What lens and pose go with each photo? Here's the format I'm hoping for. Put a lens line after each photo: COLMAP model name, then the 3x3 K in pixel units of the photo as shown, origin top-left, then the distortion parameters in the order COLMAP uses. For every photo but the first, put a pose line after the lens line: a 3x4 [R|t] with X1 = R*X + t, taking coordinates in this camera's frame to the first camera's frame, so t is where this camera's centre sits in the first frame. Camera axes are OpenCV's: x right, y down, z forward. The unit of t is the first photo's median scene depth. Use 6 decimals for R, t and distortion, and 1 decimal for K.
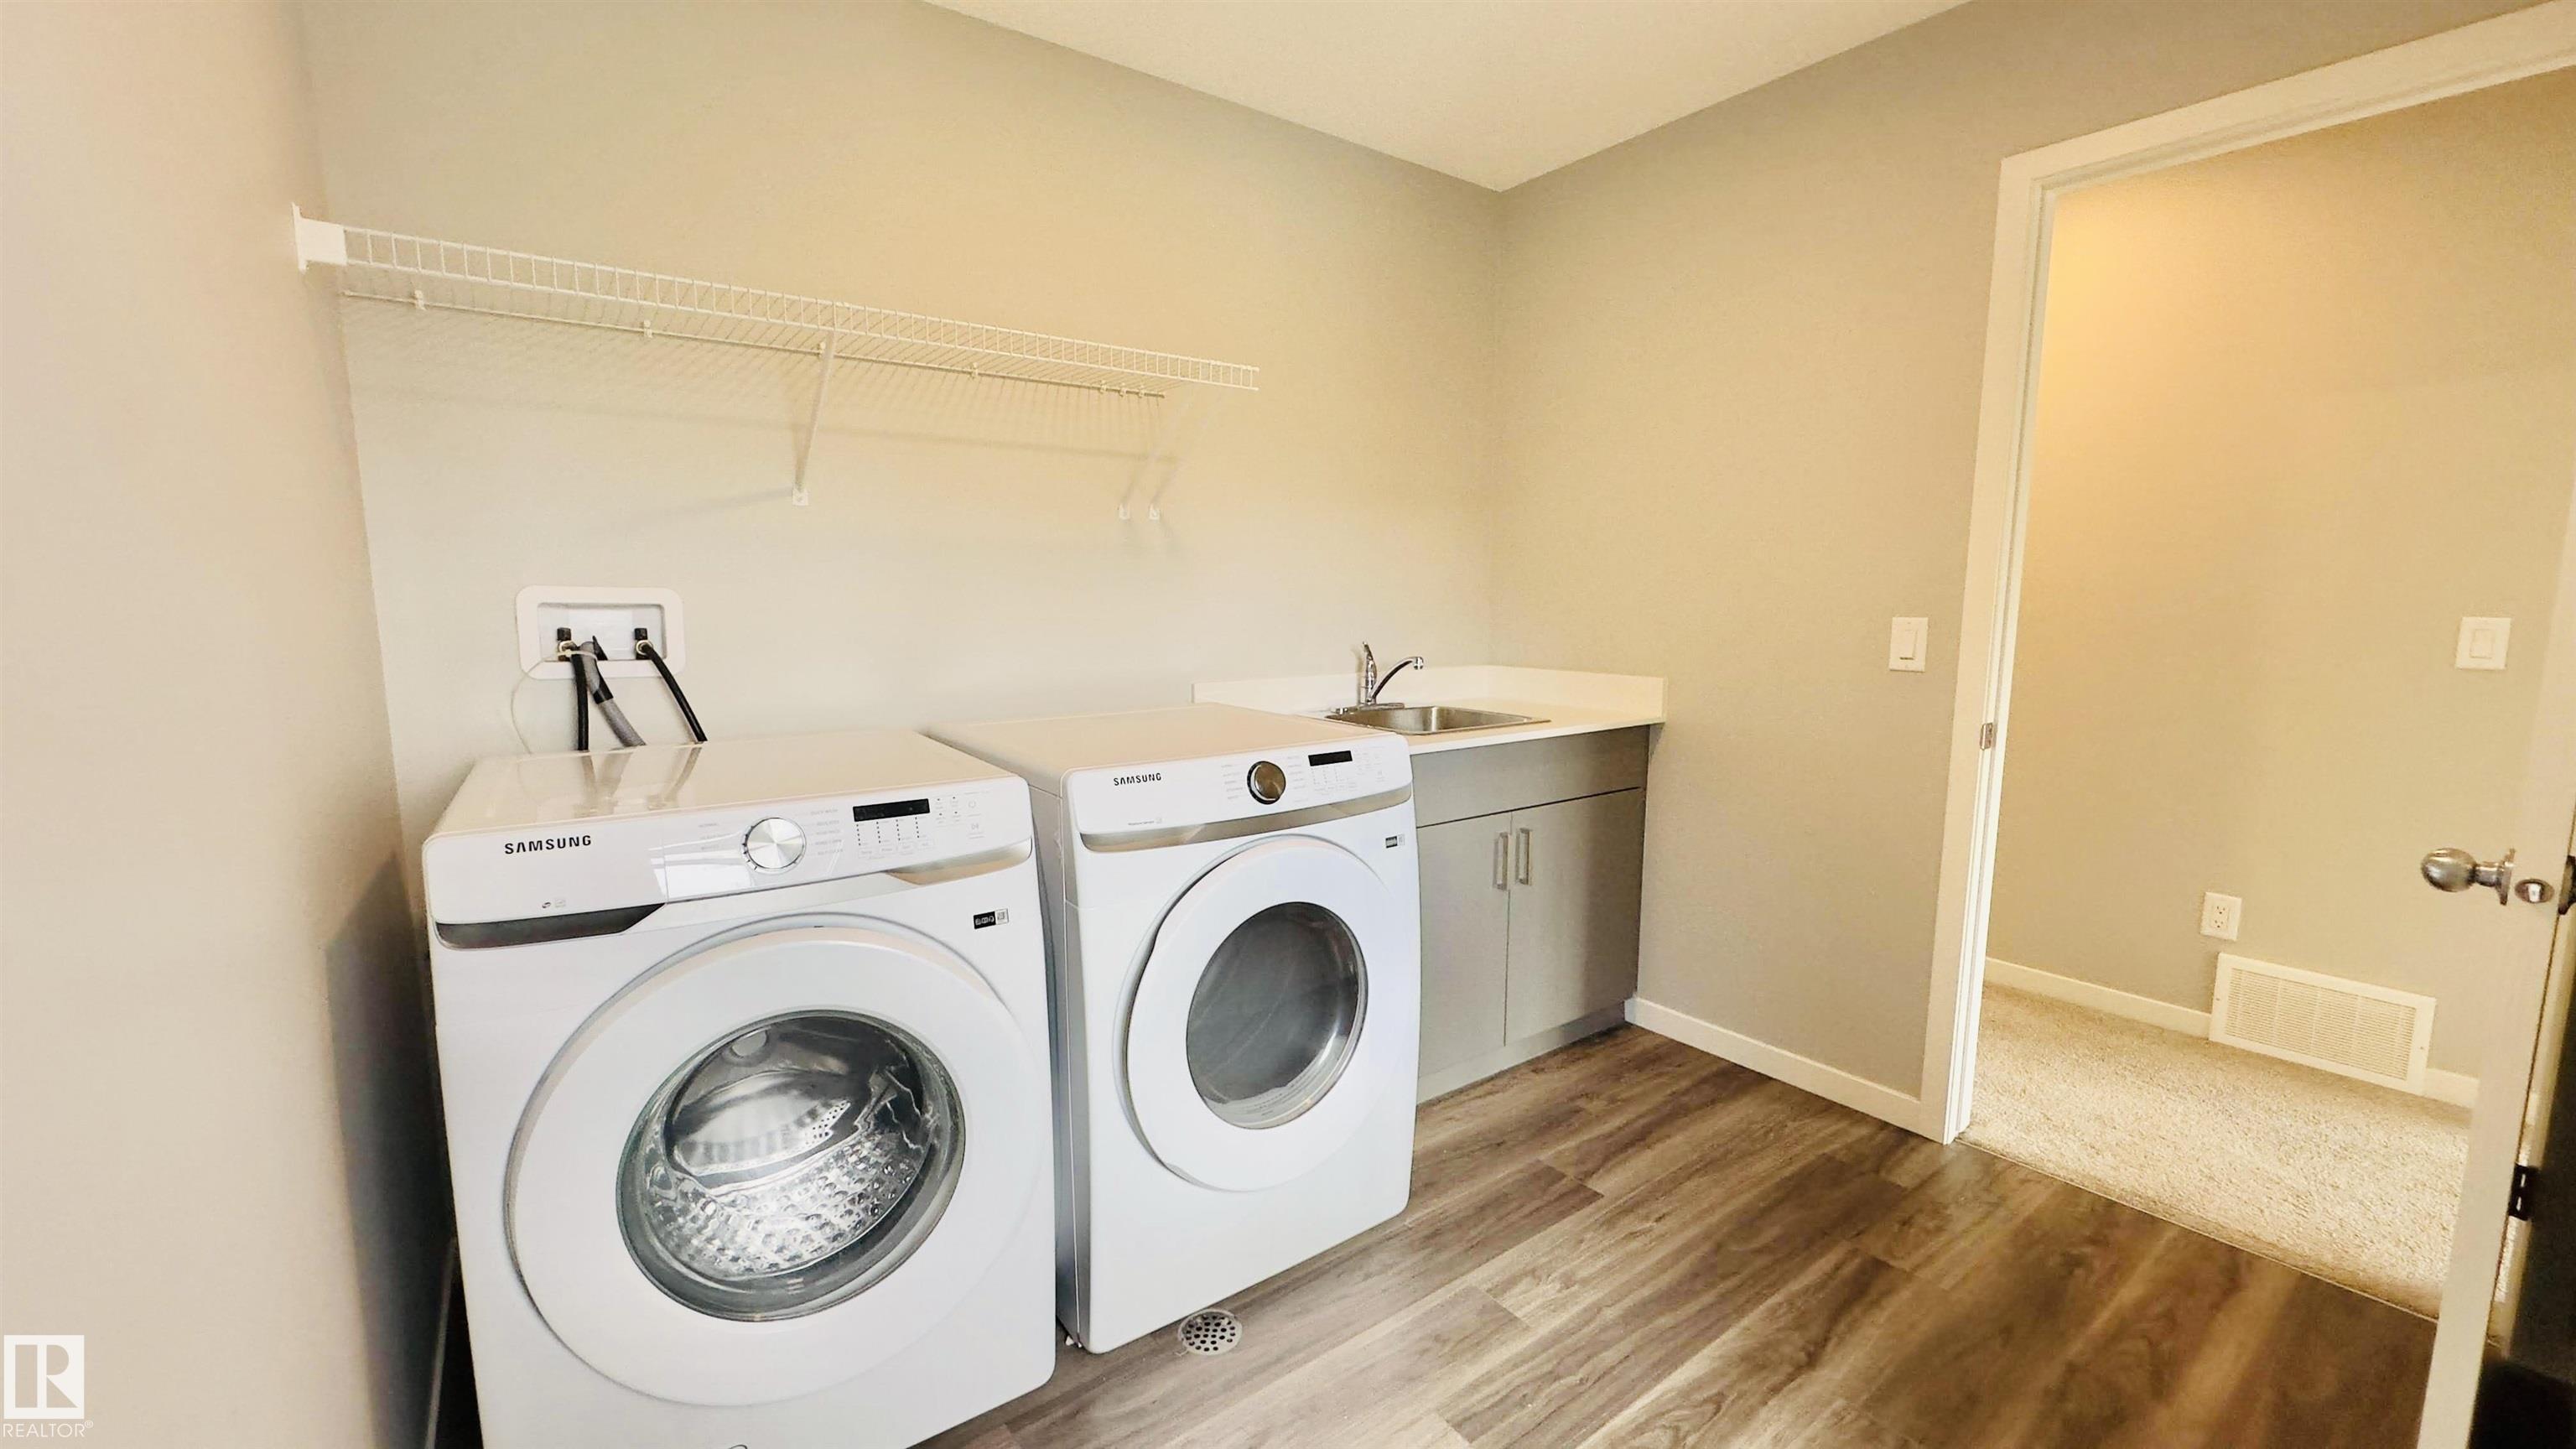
lens RADIAL K [[1027.9, 0, 1286.7], [0, 1027.9, 727.8], [0, 0, 1]] dist [0.001205, 0.000423]
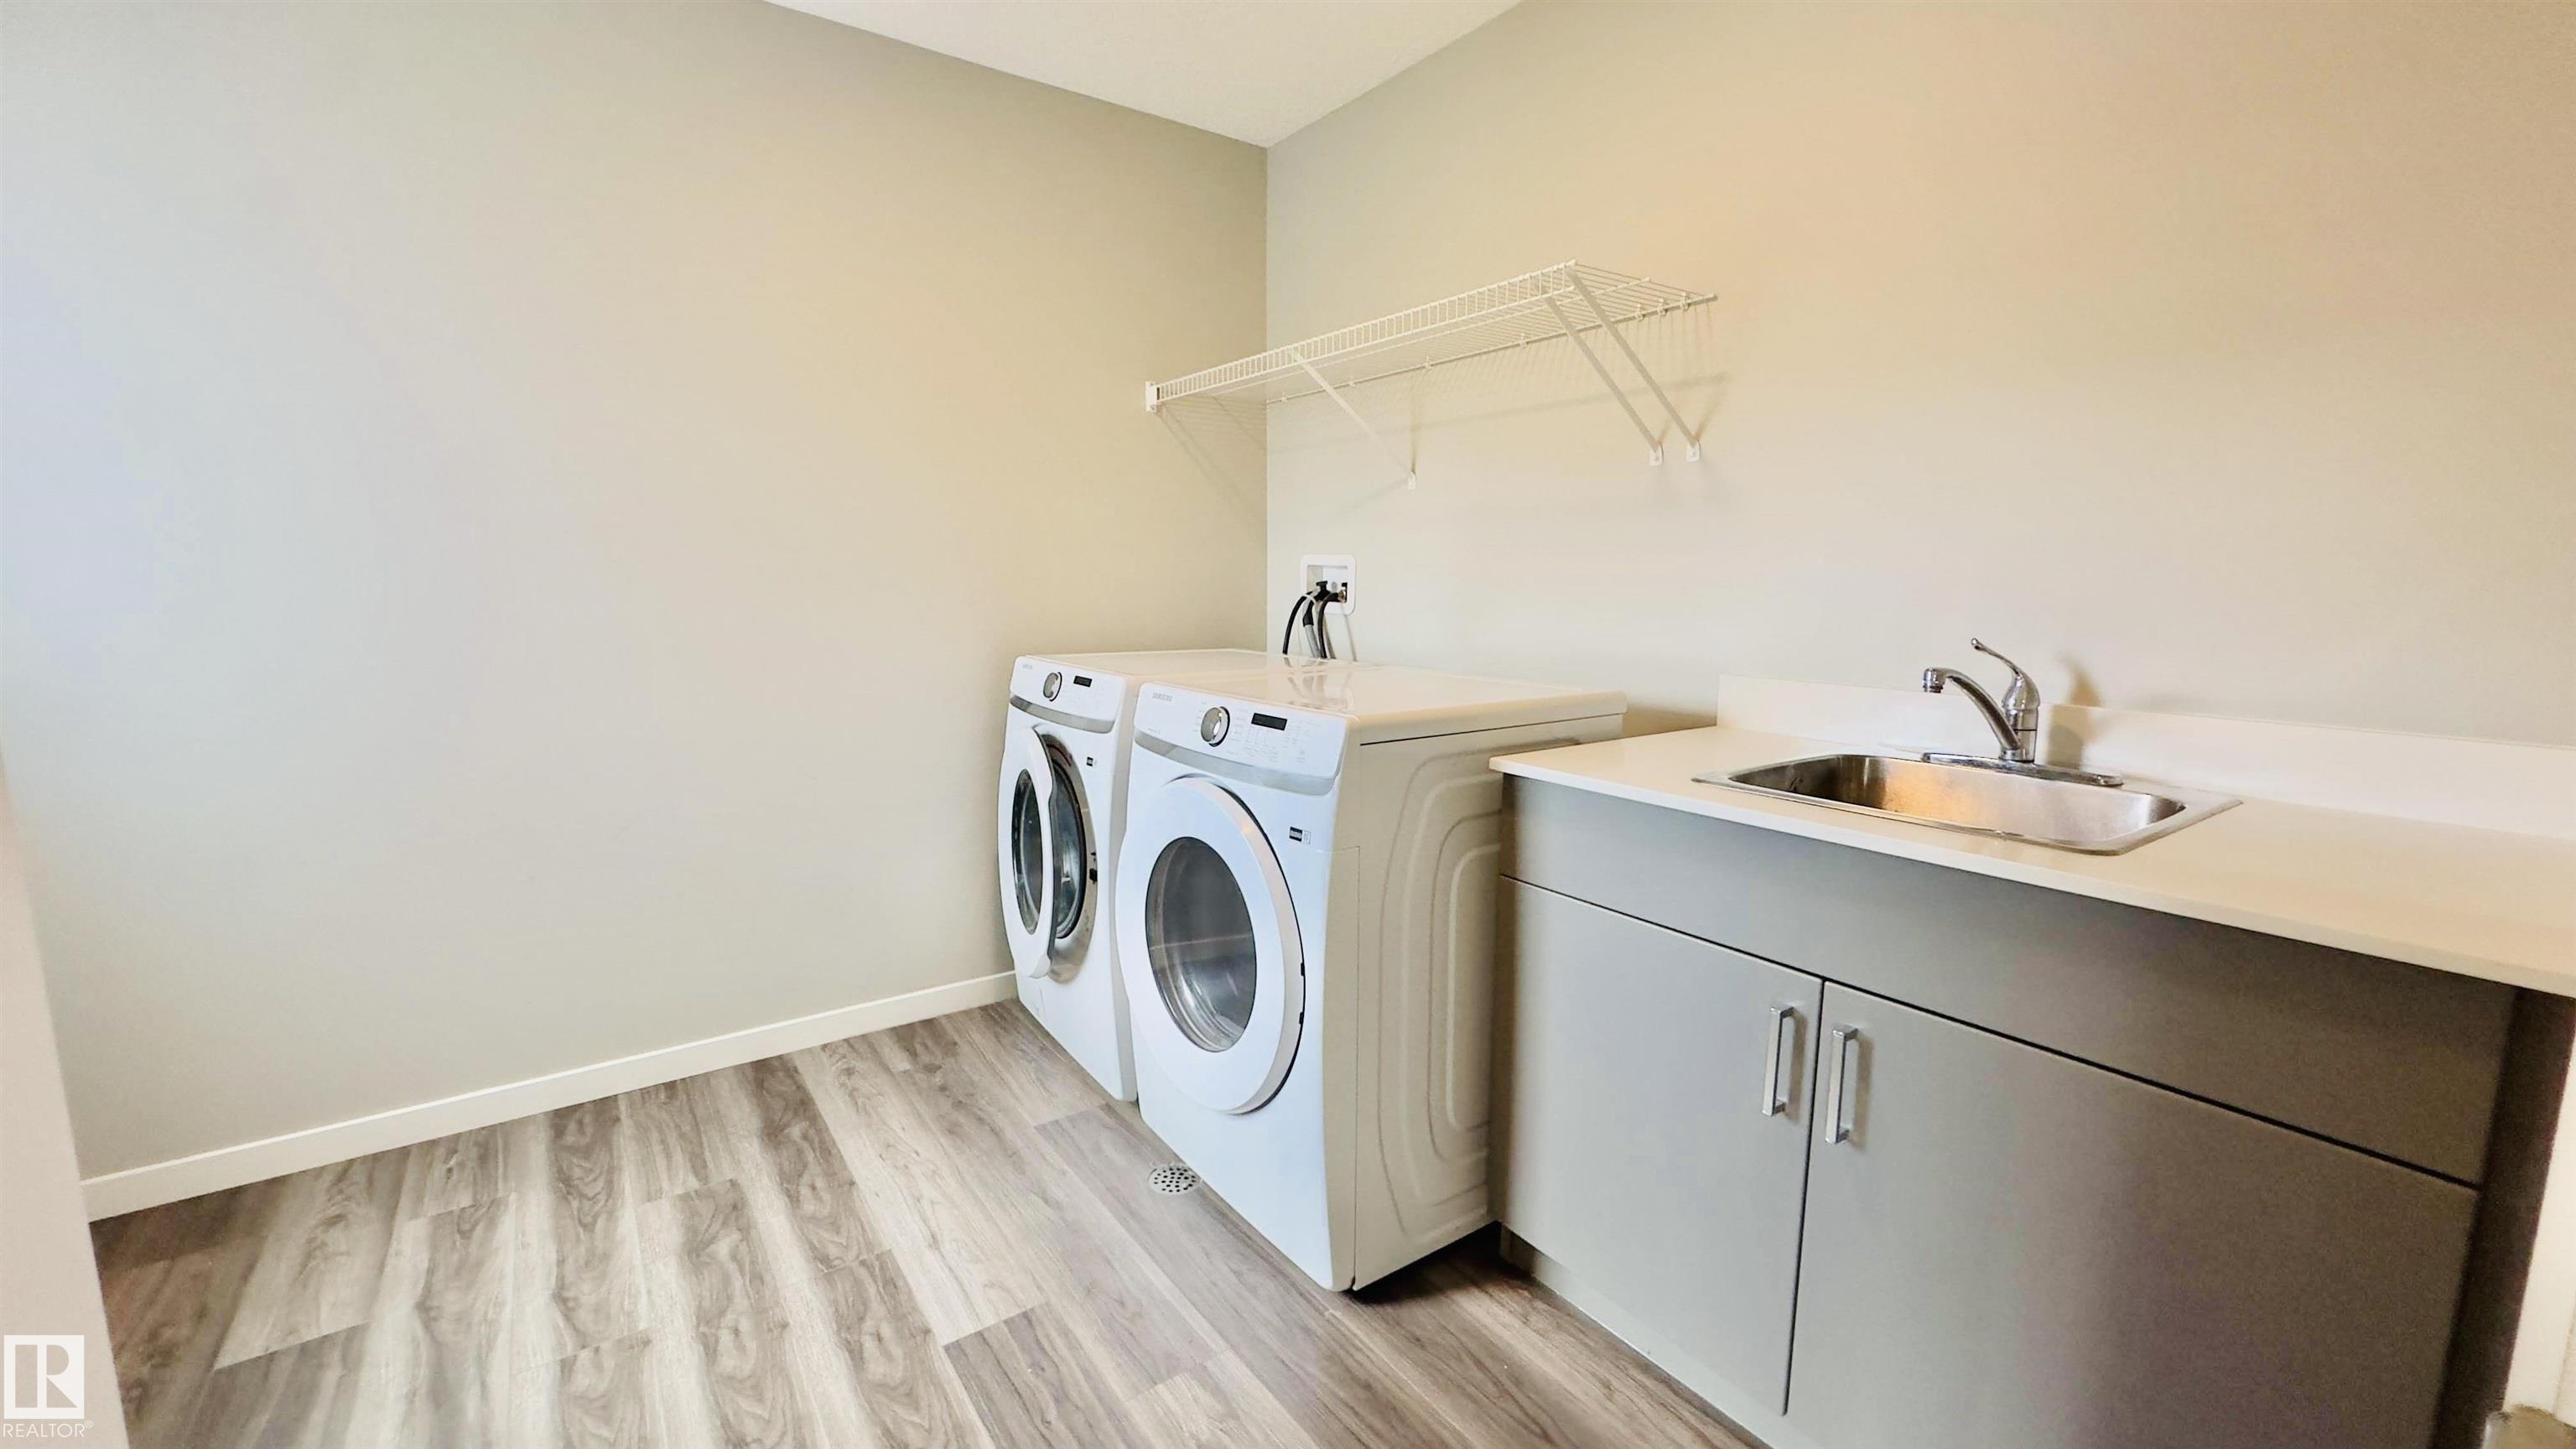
lens RADIAL K [[1027.9, 0, 1286.7], [0, 1027.9, 727.8], [0, 0, 1]] dist [0.001205, 0.000423]
pose [[-0.011872, 0.149953, -0.988622, 0.988839], [-0.139315, 0.978800, 0.150136, -0.110262], [0.990177, 0.139512, 0.009271, 1.020508]]
